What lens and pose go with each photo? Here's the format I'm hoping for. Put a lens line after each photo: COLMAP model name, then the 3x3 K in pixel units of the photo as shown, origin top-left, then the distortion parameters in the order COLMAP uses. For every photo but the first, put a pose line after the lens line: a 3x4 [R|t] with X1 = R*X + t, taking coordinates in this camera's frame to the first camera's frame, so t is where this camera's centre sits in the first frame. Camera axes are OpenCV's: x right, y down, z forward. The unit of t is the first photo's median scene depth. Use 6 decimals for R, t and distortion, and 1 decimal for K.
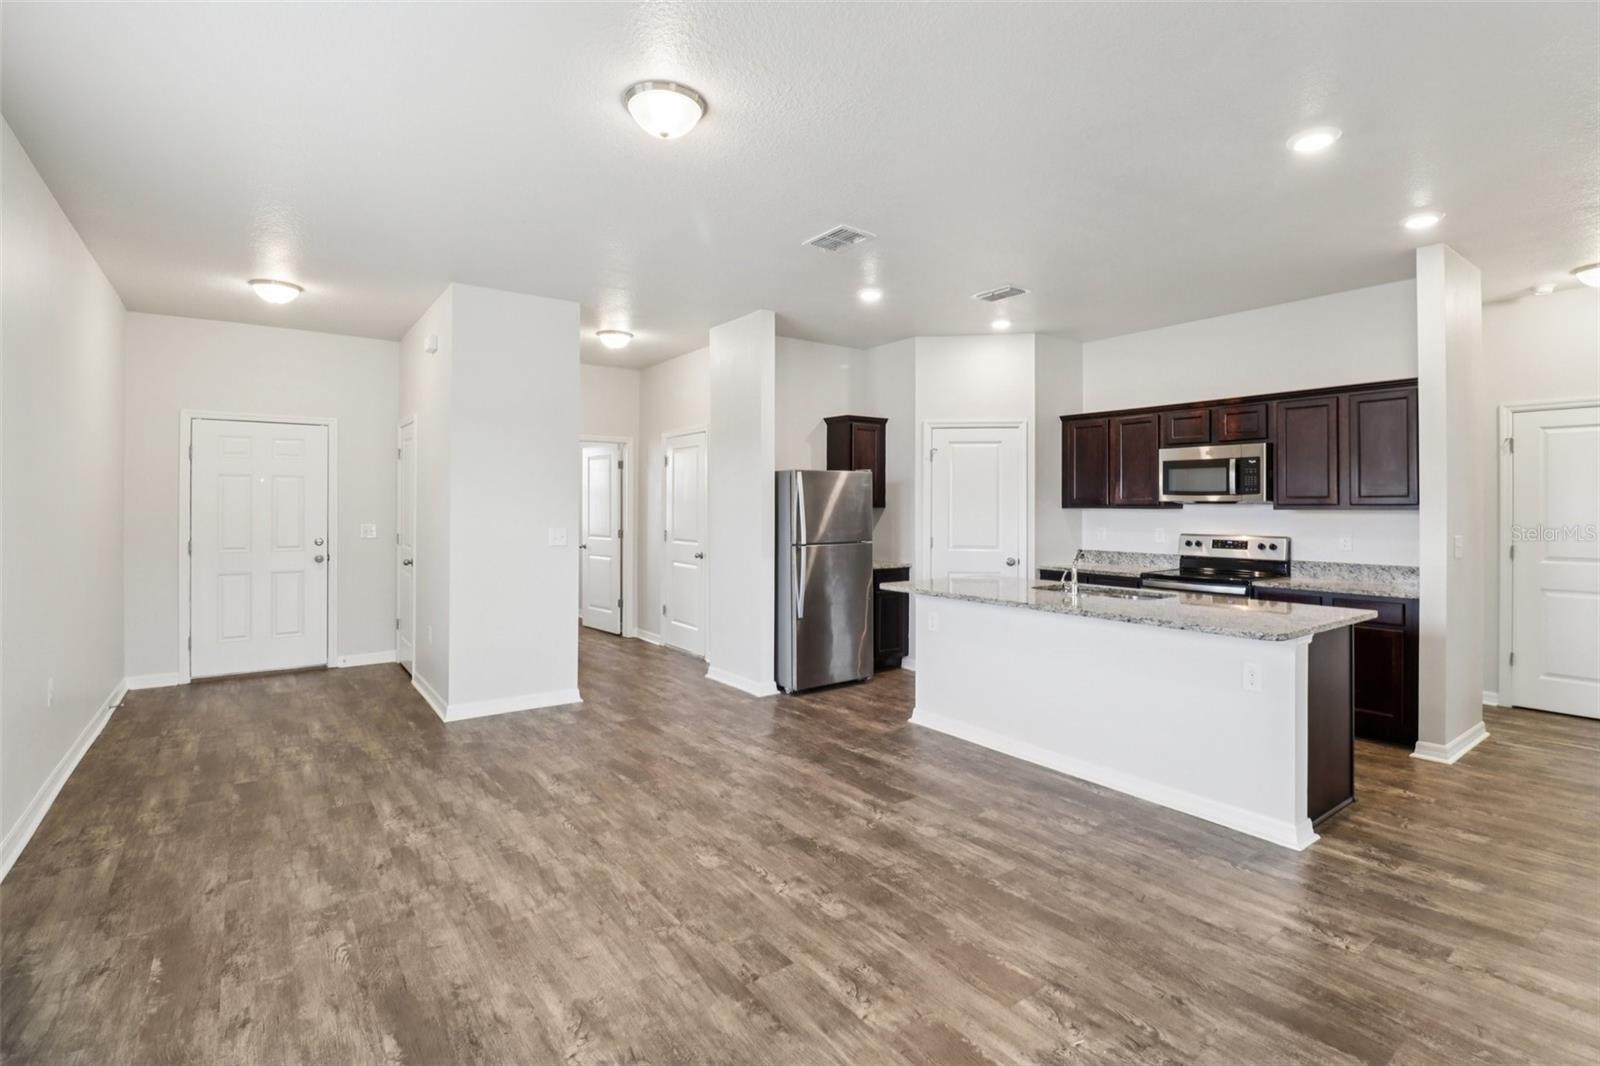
lens RADIAL K [[748.7, 0, 793.9], [0, 748.7, 503.1], [0, 0, 1]] dist [-0.009197, -0.000744]
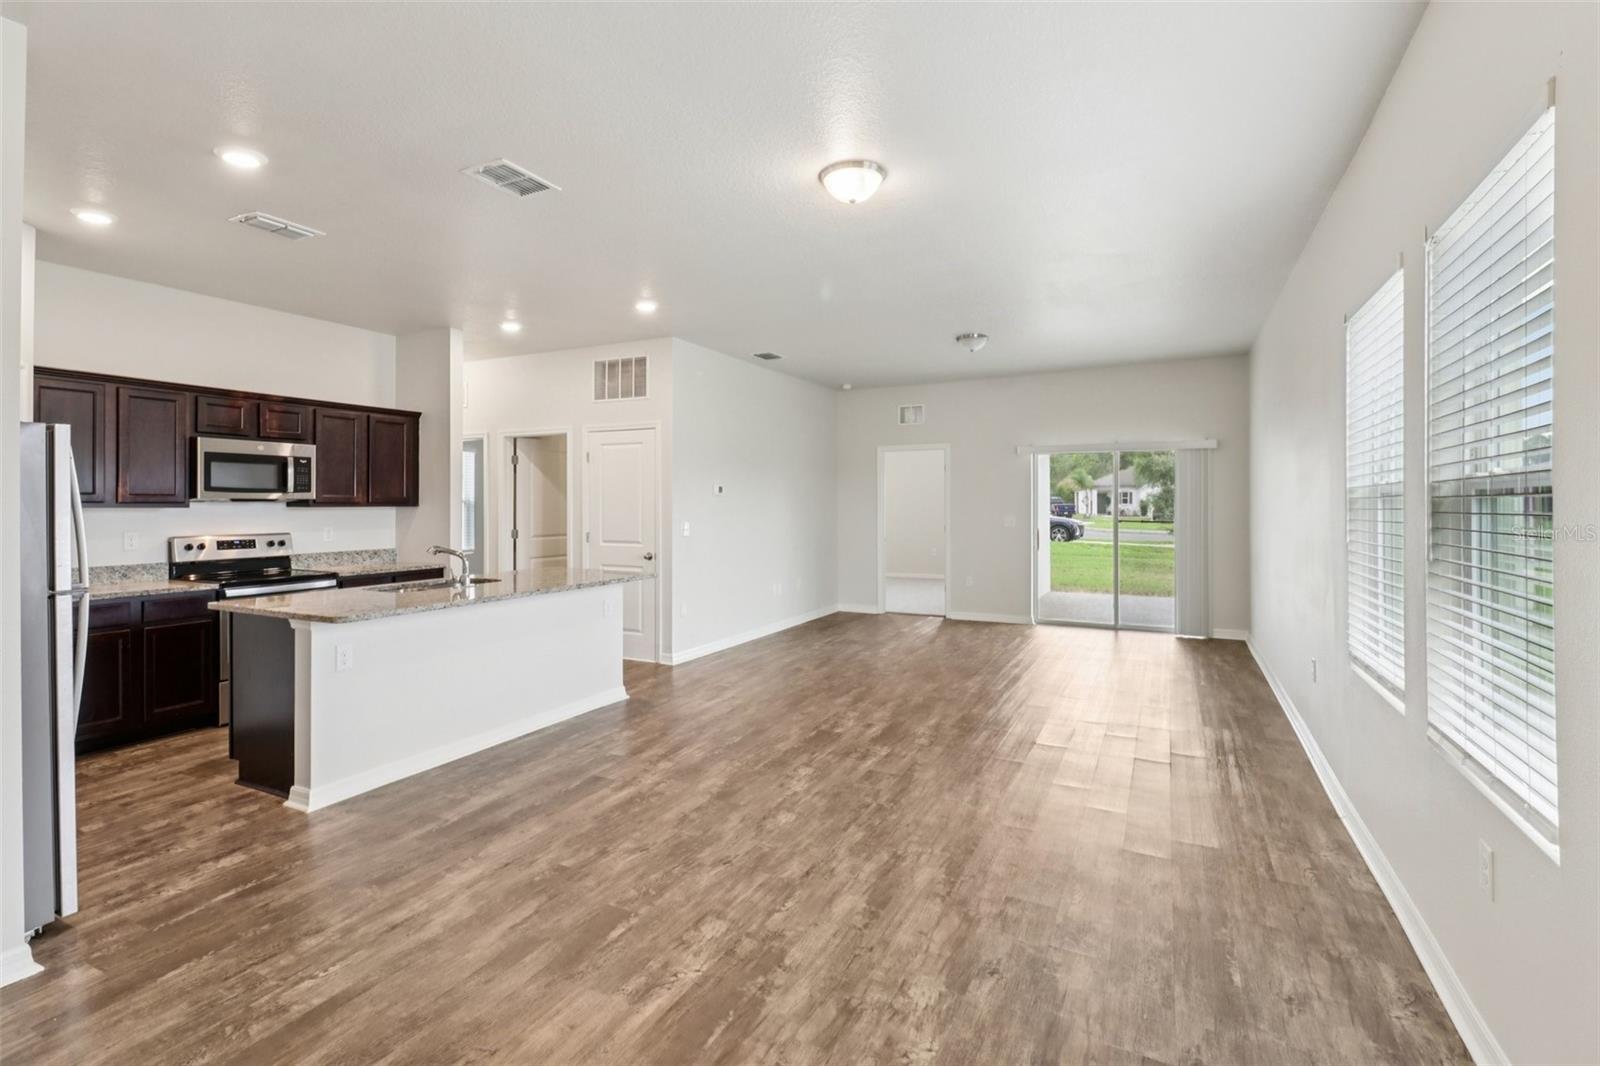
lens RADIAL K [[748.2, 0, 806.5], [0, 748.2, 486.1], [0, 0, 1]] dist [0.023455, -0.000305]
pose [[-0.471591, 0.019323, 0.881606, -0.774670], [-0.002586, 0.999725, -0.023295, 0.002021], [-0.881814, -0.013266, -0.471411, 1.028753]]
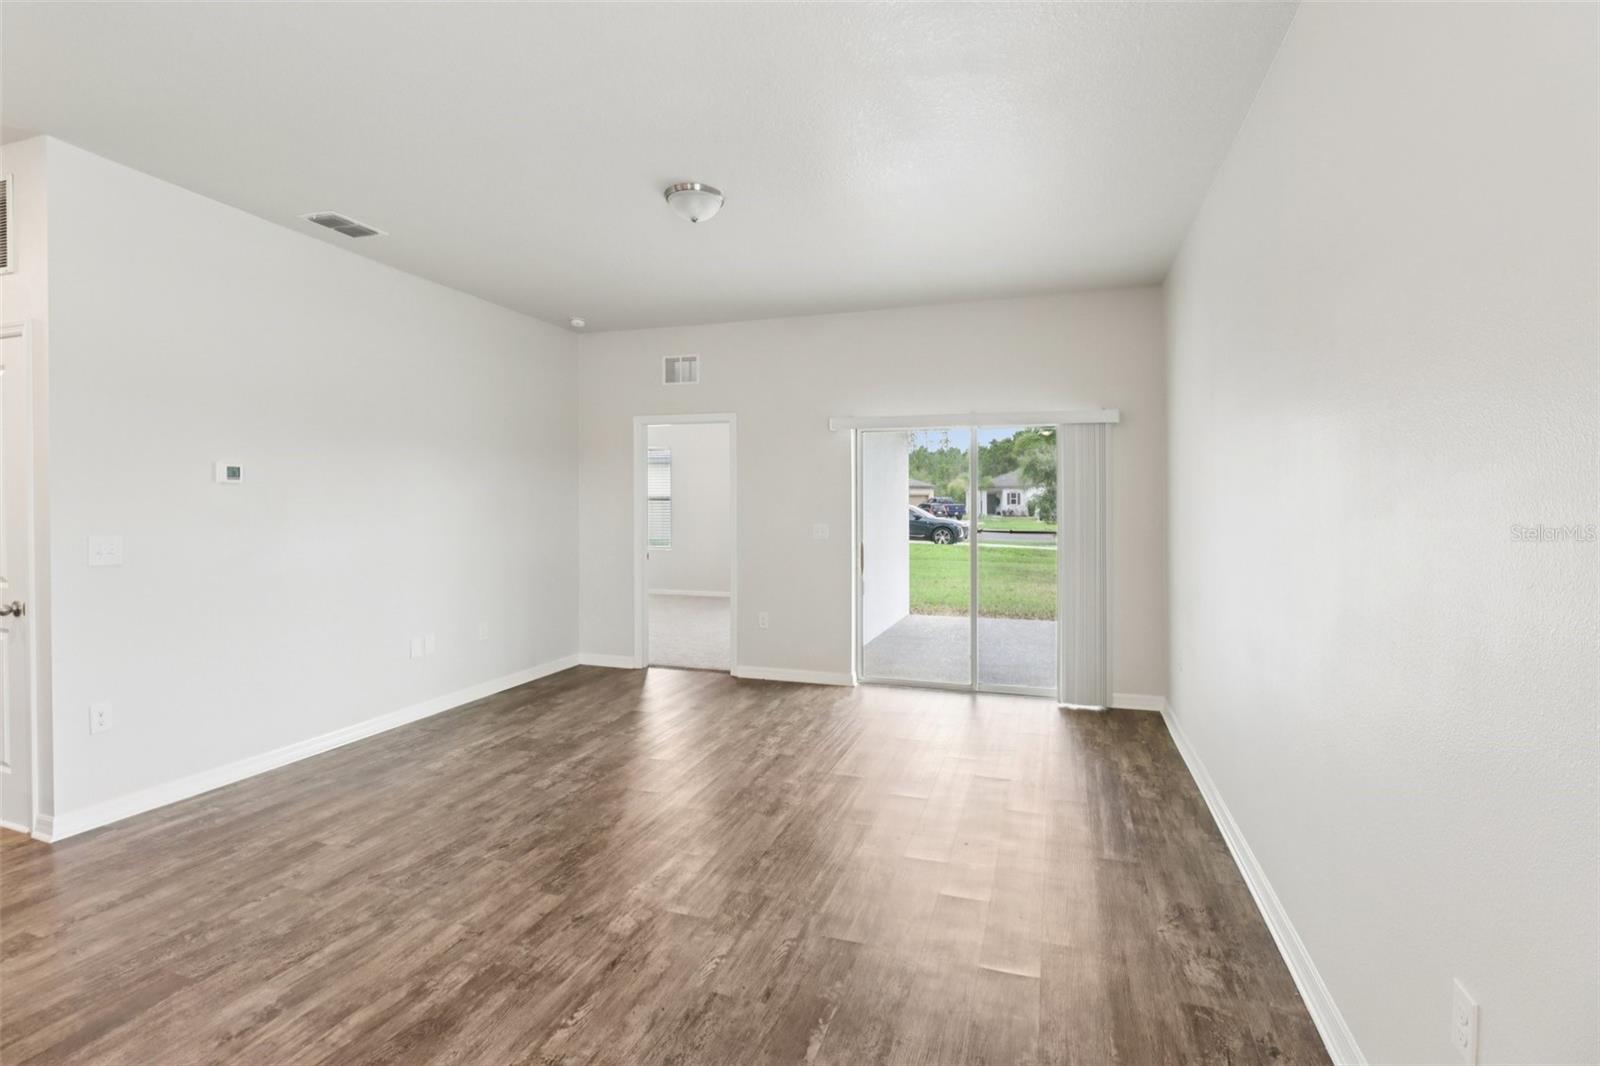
lens RADIAL K [[740.1, 0, 791.3], [0, 740.1, 498.7], [0, 0, 1]] dist [-0.002811, -0.000620]
pose [[-0.565583, -0.000328, 0.824691, -0.289098], [-0.008642, 0.999947, -0.005529, -0.000341], [-0.824646, -0.010254, -0.565556, 0.367313]]
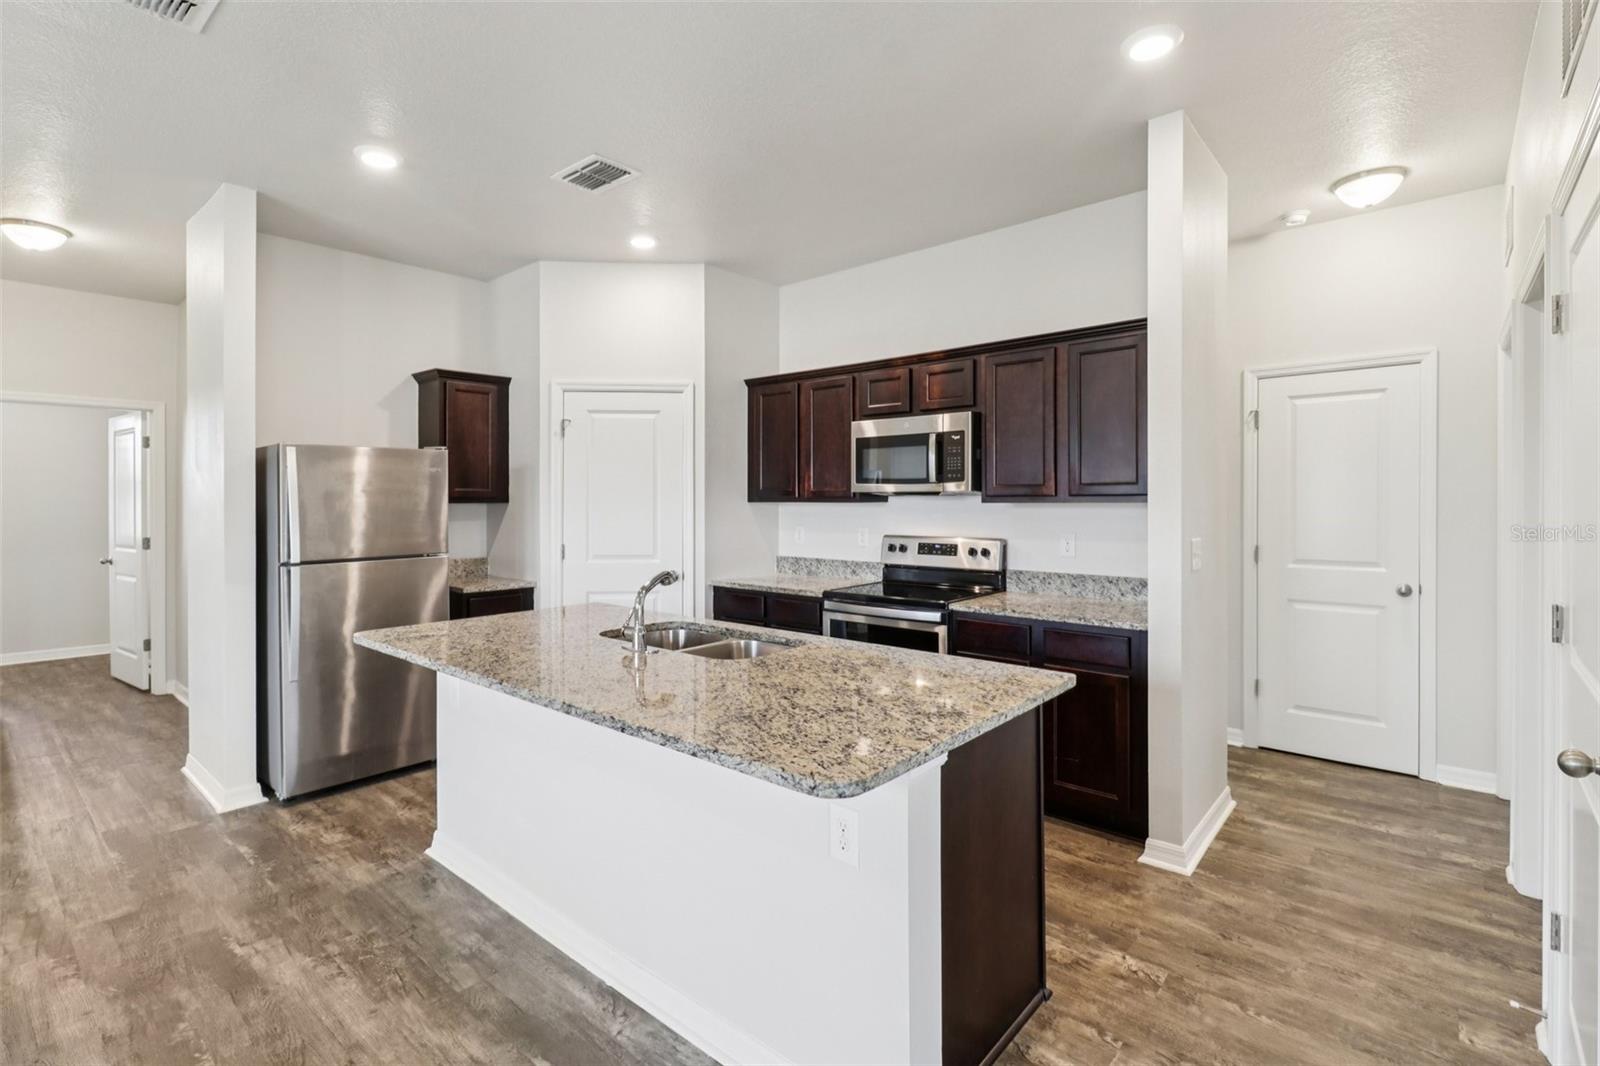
lens RADIAL K [[740.1, 0, 791.3], [0, 740.1, 498.7], [0, 0, 1]] dist [-0.002811, -0.000620]
pose [[0.975545, -0.004719, 0.219749, 0.347176], [0.004418, 0.999989, 0.001862, 0.002944], [-0.219755, -0.000846, 0.975555, 0.381001]]
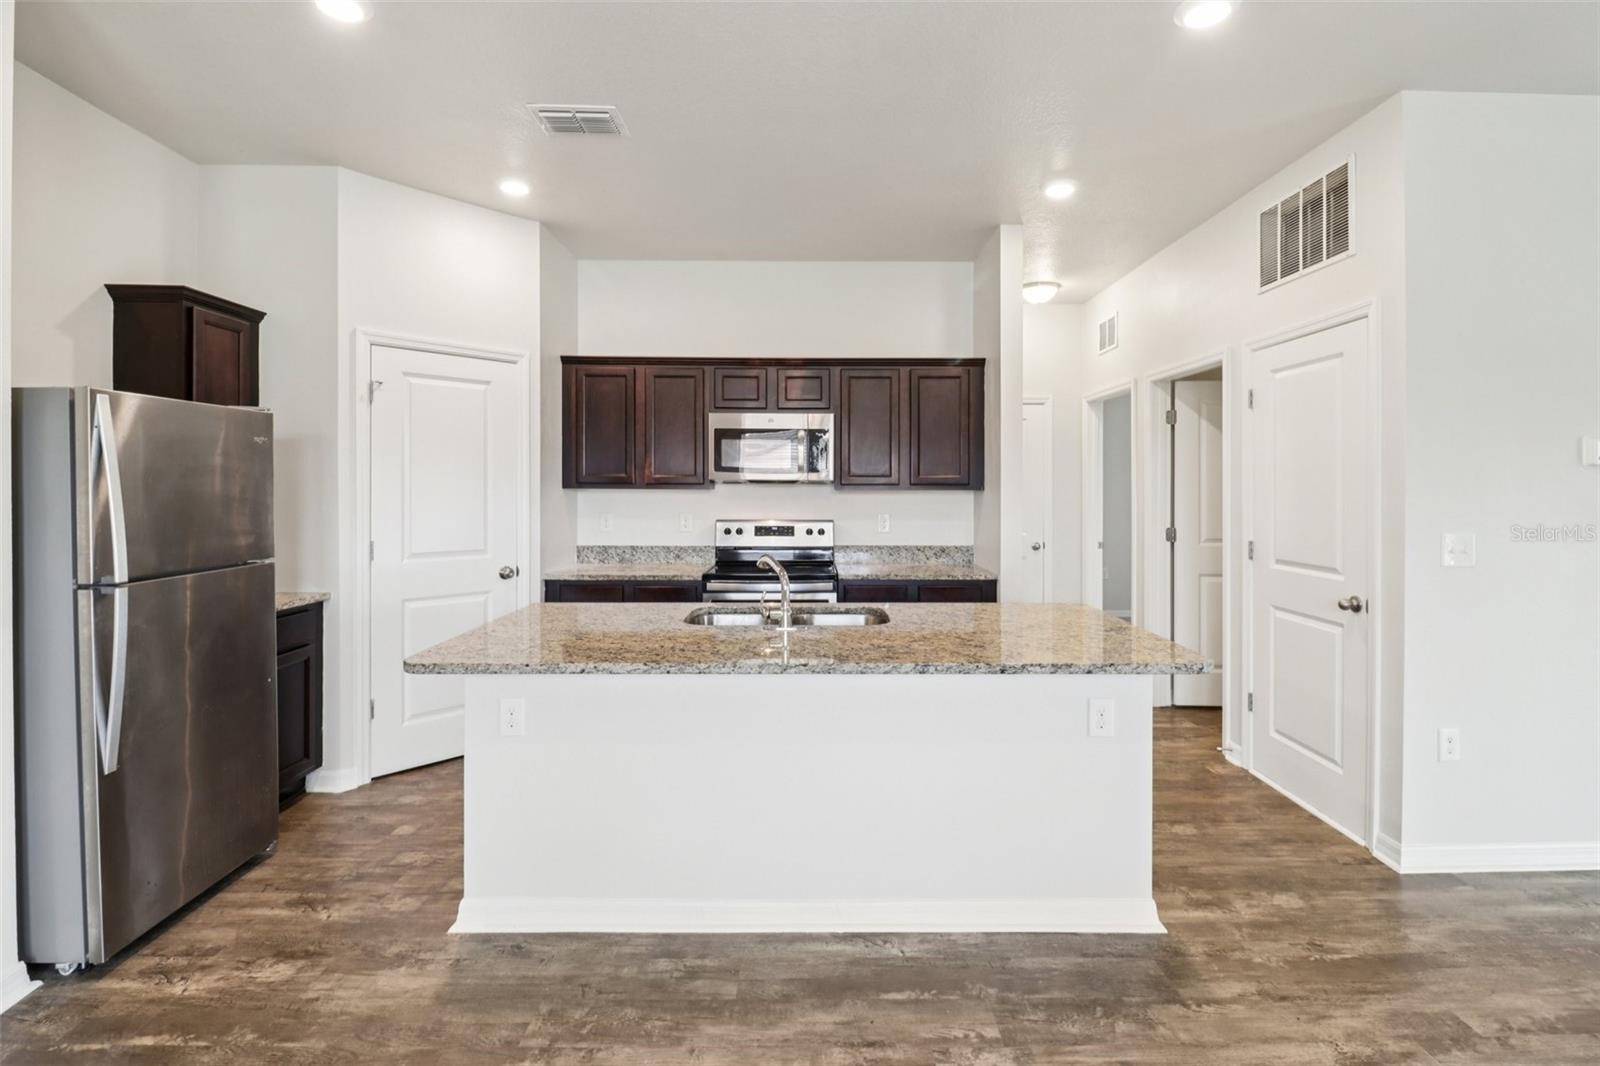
lens RADIAL K [[749.9, 0, 805.4], [0, 749.9, 496.3], [0, 0, 1]] dist [-0.001303, -0.000408]
pose [[0.582185, -0.009716, 0.812998, -0.116175], [-0.004993, 0.999867, 0.015526, 0.003074], [-0.813041, -0.013098, 0.582059, 0.595750]]
